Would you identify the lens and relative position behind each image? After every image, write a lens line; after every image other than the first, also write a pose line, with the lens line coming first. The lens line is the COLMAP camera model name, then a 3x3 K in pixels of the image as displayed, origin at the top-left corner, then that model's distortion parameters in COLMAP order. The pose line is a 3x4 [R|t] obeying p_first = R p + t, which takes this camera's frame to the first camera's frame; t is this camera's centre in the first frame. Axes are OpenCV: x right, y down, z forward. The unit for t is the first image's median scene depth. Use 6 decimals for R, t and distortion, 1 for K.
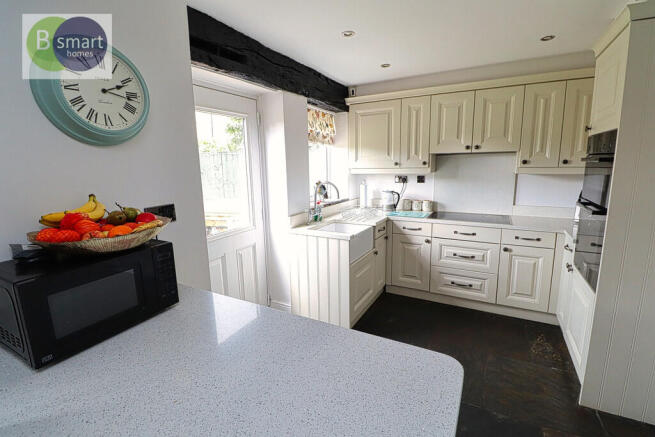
lens RADIAL K [[305.6, 0, 328.9], [0, 305.6, 218.3], [0, 0, 1]] dist [-0.014622, -0.000923]
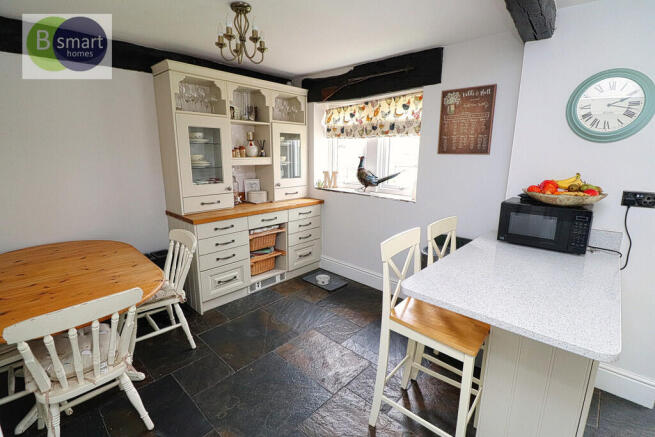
lens RADIAL K [[305.6, 0, 327.5], [0, 305.6, 218.0], [0, 0, 1]] dist [-0.014622, -0.000923]
pose [[-0.230910, 0.210904, -0.949842, 1.082889], [-0.171629, 0.952087, 0.253127, -0.031810], [0.957718, 0.221470, -0.183649, 0.071157]]
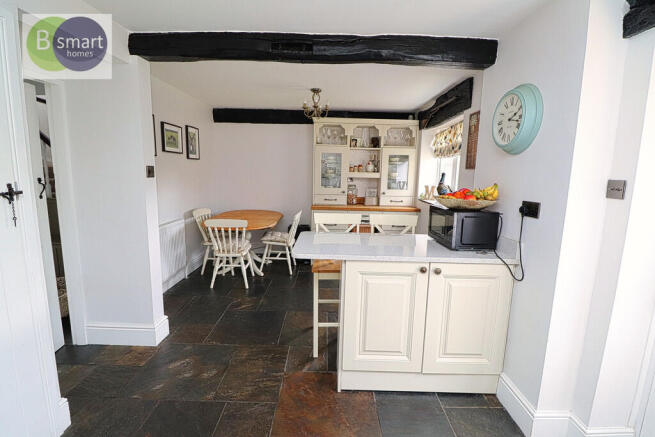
lens RADIAL K [[305.6, 0, 326.8], [0, 305.6, 218.4], [0, 0, 1]] dist [-0.014622, -0.000923]
pose [[-0.875899, 0.062935, -0.478372, 0.878685], [-0.095959, 0.948929, 0.300543, -0.315028], [0.472856, 0.309150, -0.825127, 2.003173]]
